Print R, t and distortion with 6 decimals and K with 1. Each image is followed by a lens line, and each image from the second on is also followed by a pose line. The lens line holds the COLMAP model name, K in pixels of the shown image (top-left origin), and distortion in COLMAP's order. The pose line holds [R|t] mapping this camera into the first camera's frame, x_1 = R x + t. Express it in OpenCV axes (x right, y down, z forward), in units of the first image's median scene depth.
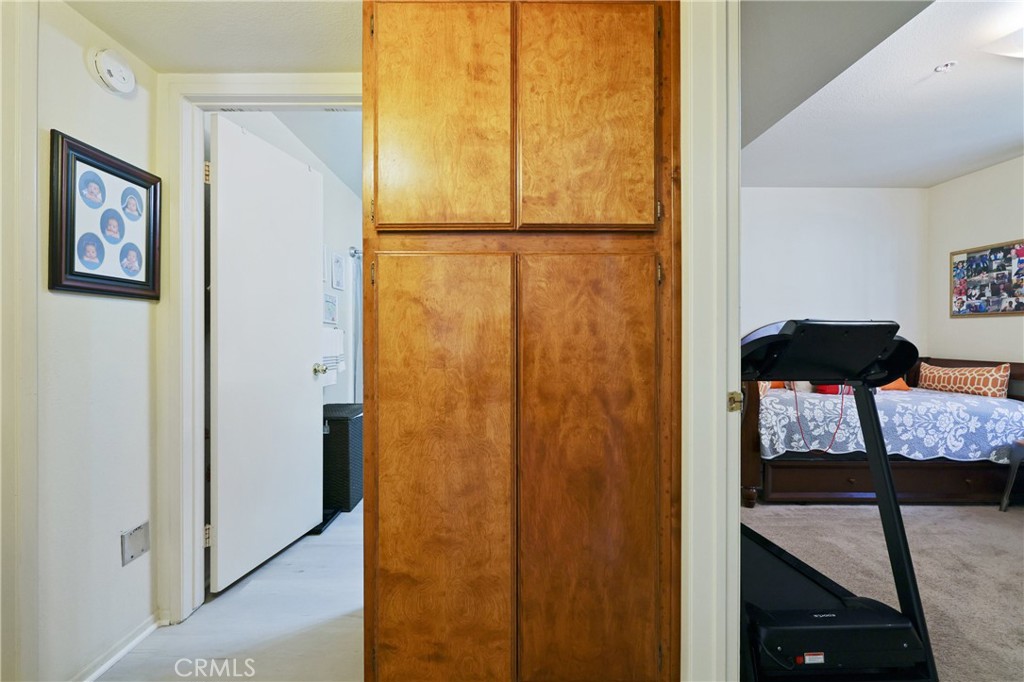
lens RADIAL K [[430.1, 0, 509.8], [0, 430.1, 336.1], [0, 0, 1]] dist [-0.000236, -0.000322]
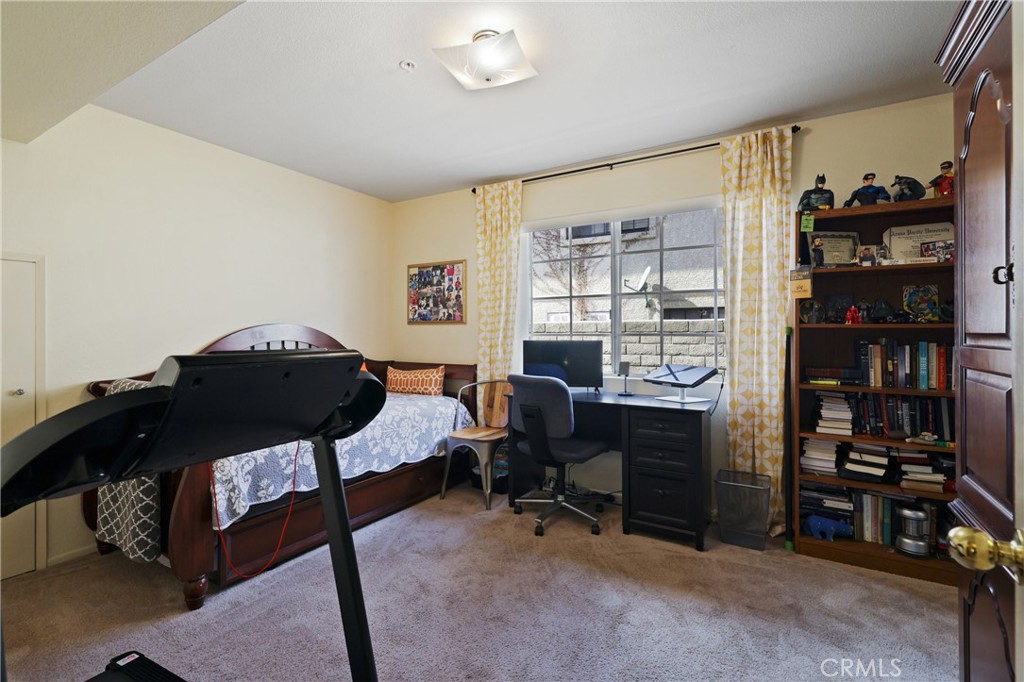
lens RADIAL K [[468.2, 0, 505.6], [0, 468.2, 327.7], [0, 0, 1]] dist [-0.000230, -0.000110]
pose [[0.531639, 0.008824, 0.846925, 0.167529], [0.002634, 0.999924, -0.012072, -0.022667], [-0.846967, 0.008648, 0.531575, 0.176456]]
